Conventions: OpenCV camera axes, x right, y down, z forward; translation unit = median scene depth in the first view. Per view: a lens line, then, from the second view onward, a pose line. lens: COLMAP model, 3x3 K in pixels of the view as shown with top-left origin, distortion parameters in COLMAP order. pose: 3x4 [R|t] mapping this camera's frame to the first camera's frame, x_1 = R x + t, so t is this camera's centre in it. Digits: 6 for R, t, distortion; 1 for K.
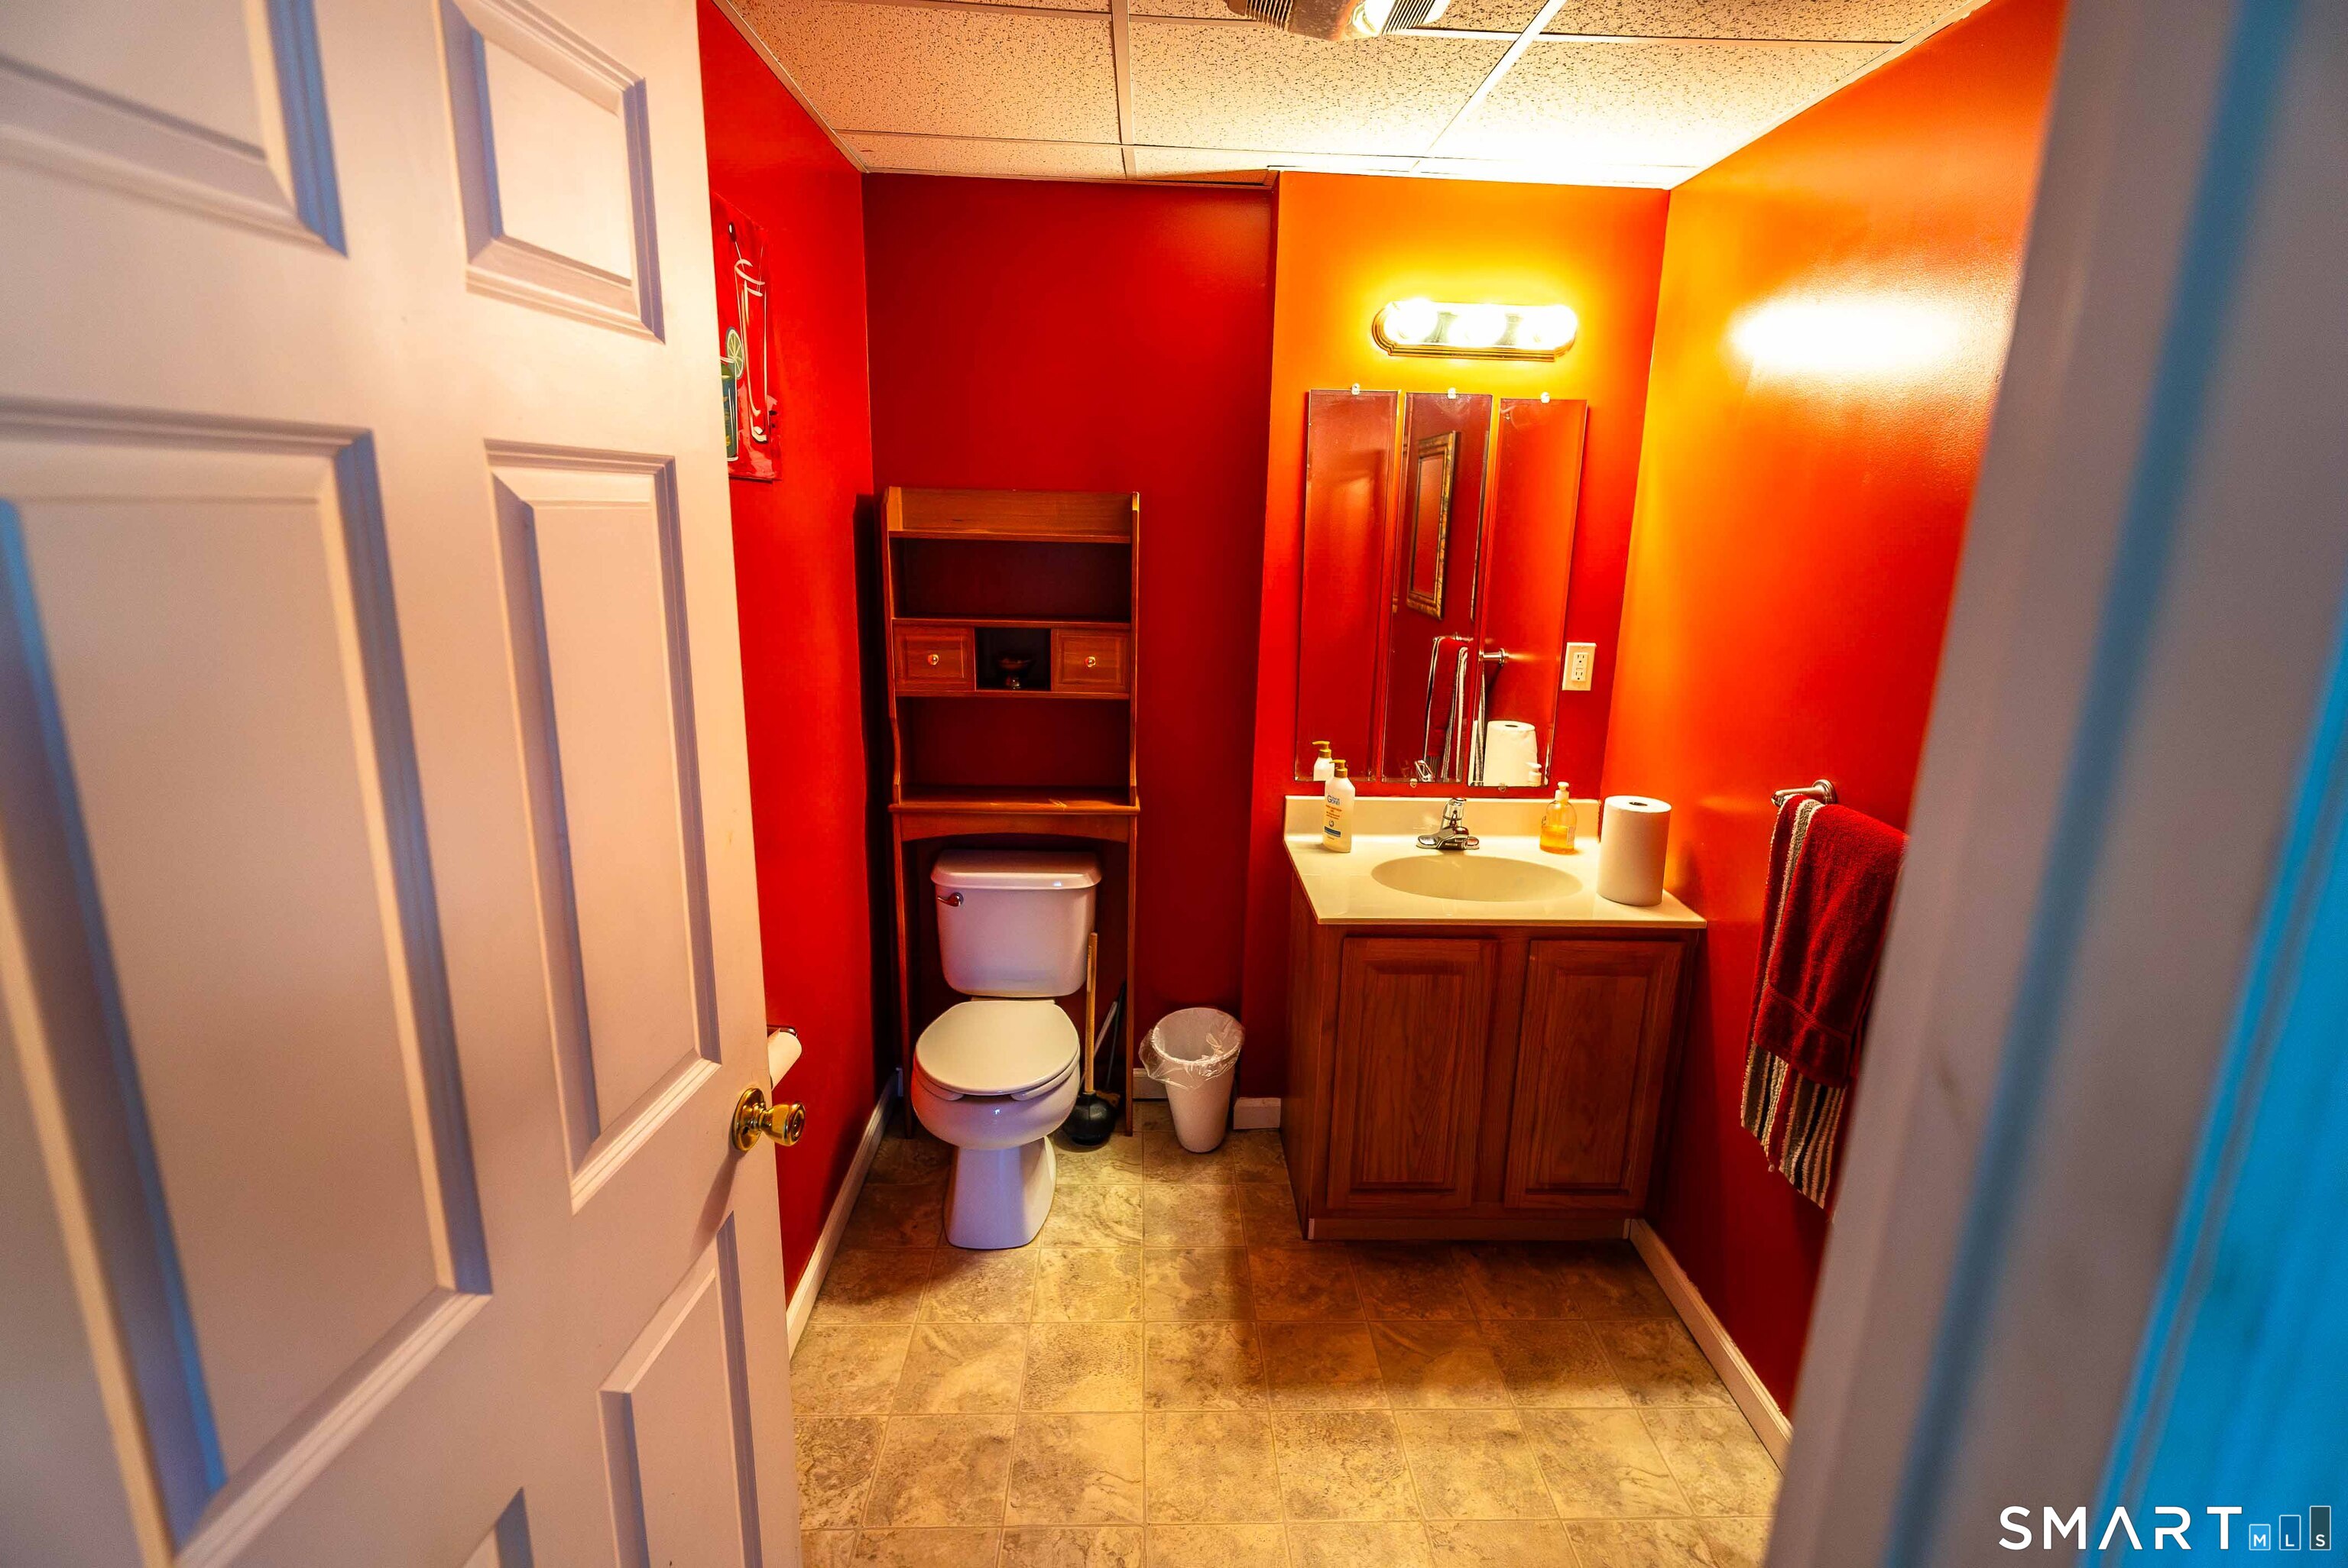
lens RADIAL K [[1092.9, 0, 1191.7], [0, 1092.9, 786.4], [0, 0, 1]] dist [-0.000150, -0.010693]
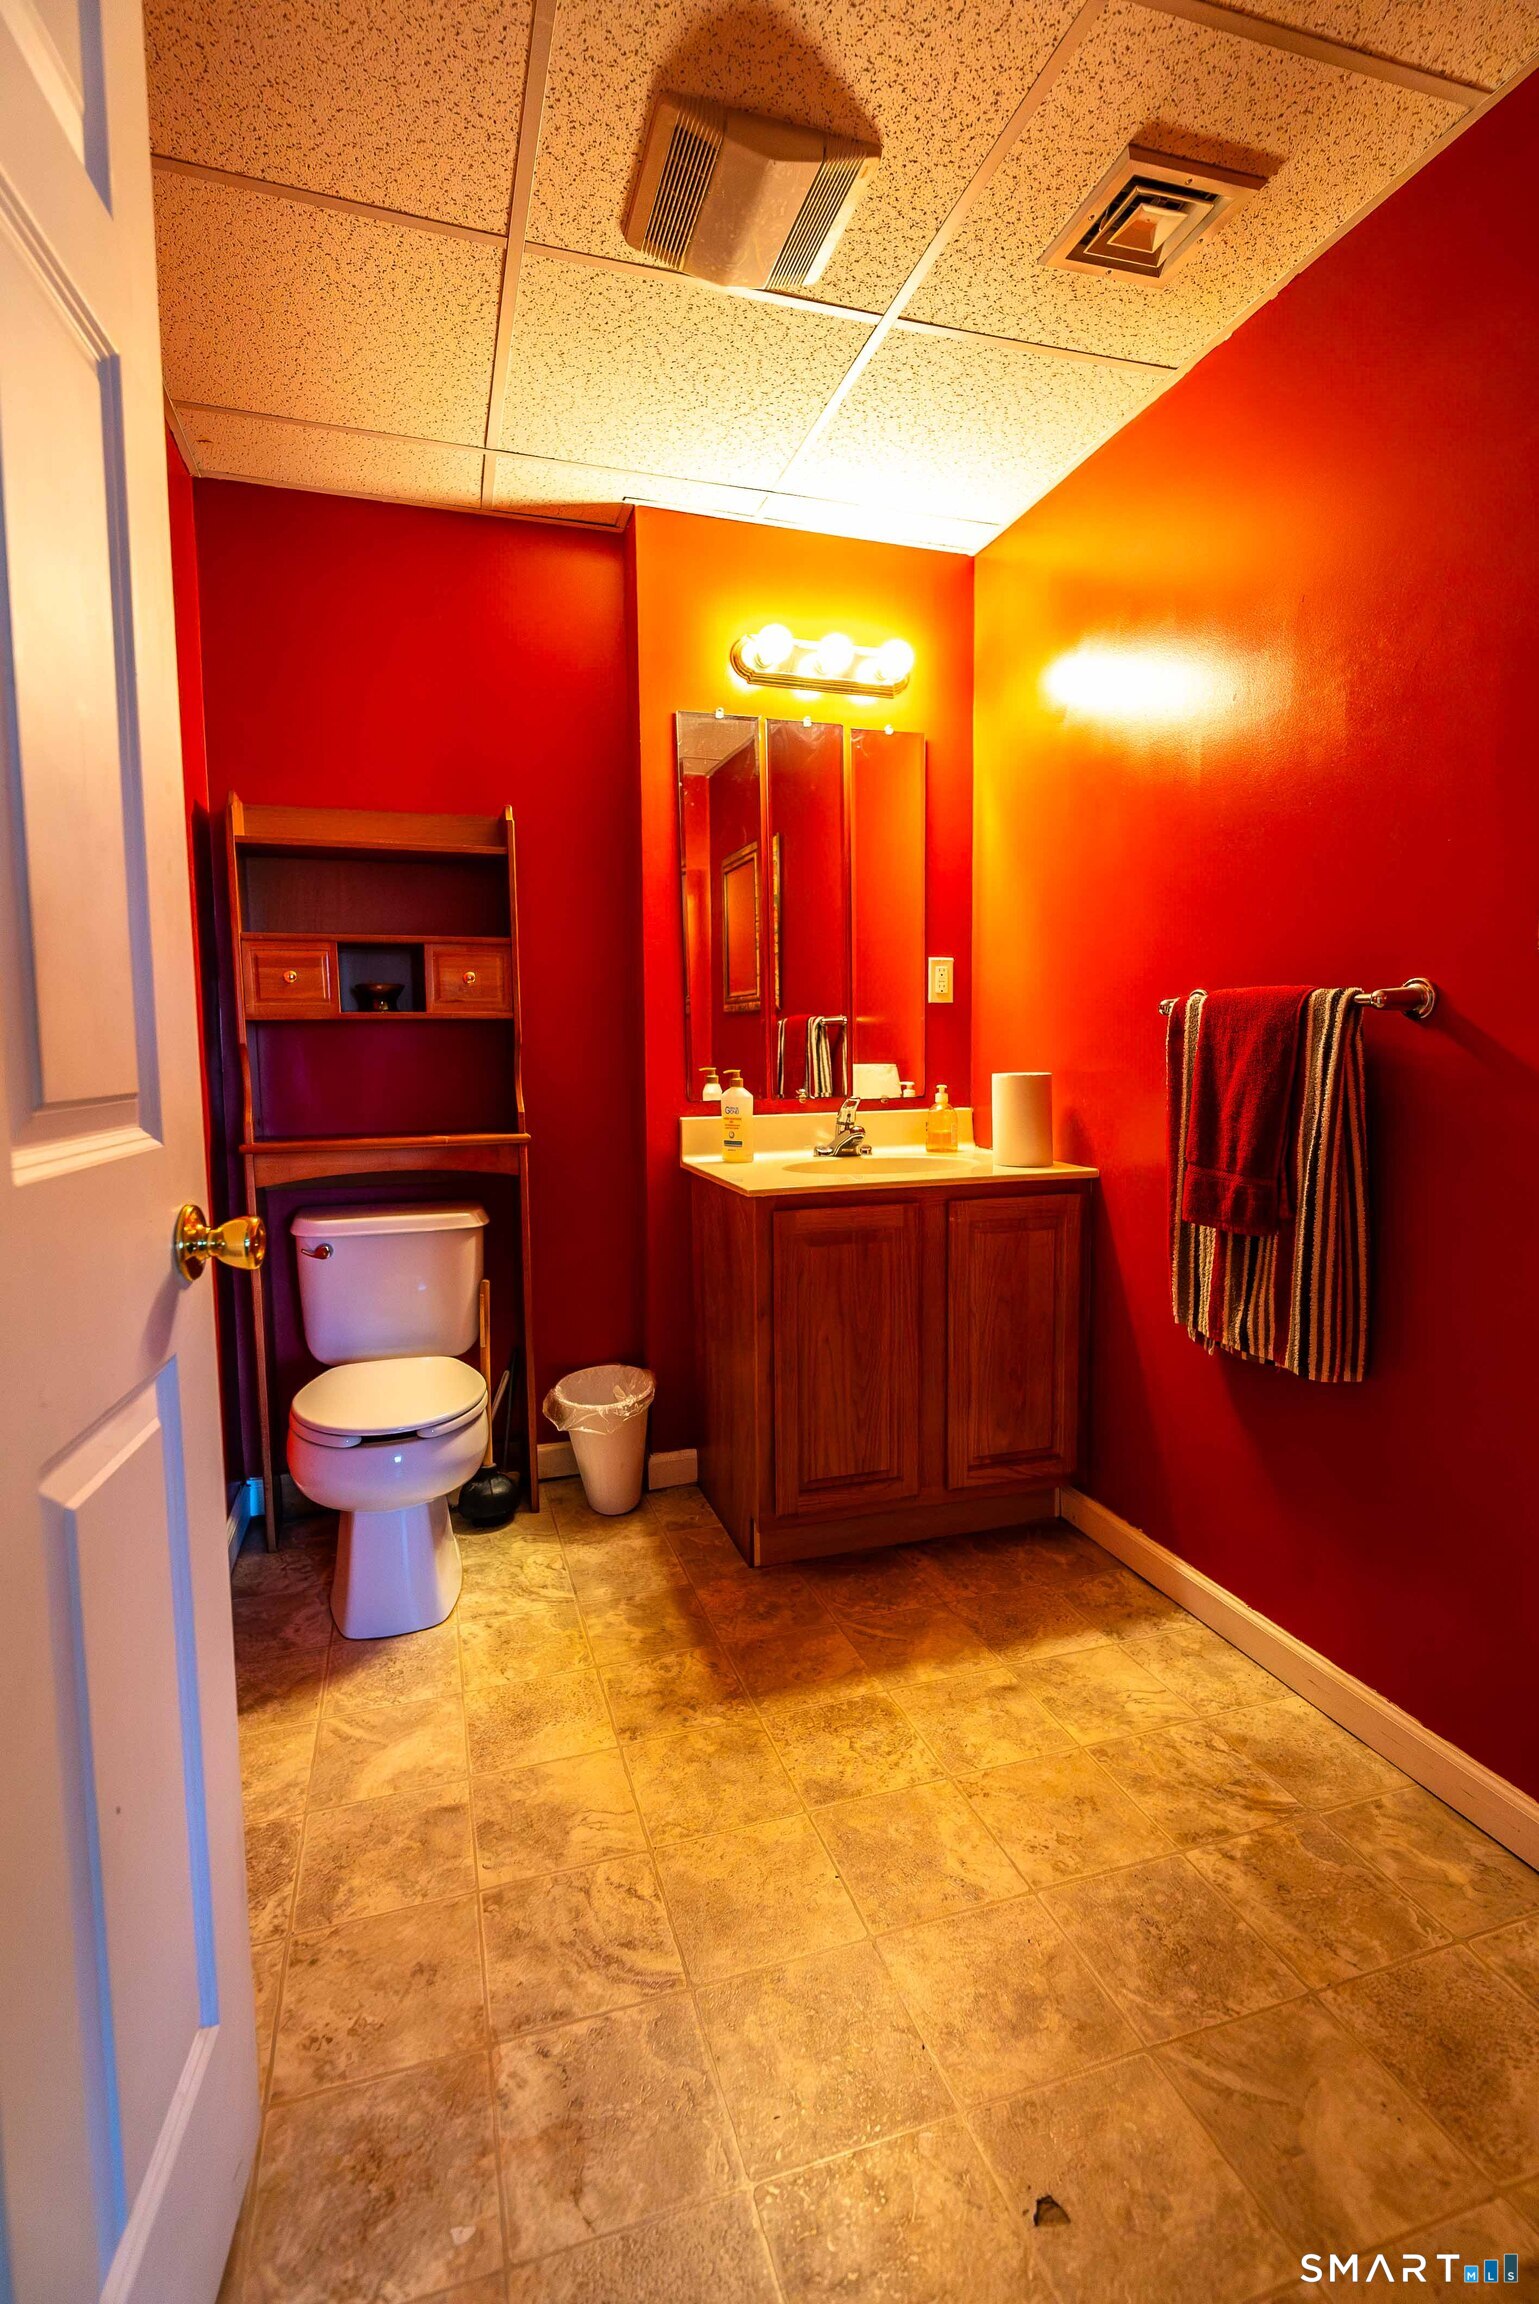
lens RADIAL K [[1072.2, 0, 769.5], [0, 1072.2, 1152.0], [0, 0, 1]] dist [-0.003964, -0.001530]
pose [[0.962368, -0.063276, 0.264278, -0.119210], [0.100631, 0.986357, -0.130283, 0.222538], [-0.252429, 0.151975, 0.955606, 0.085497]]
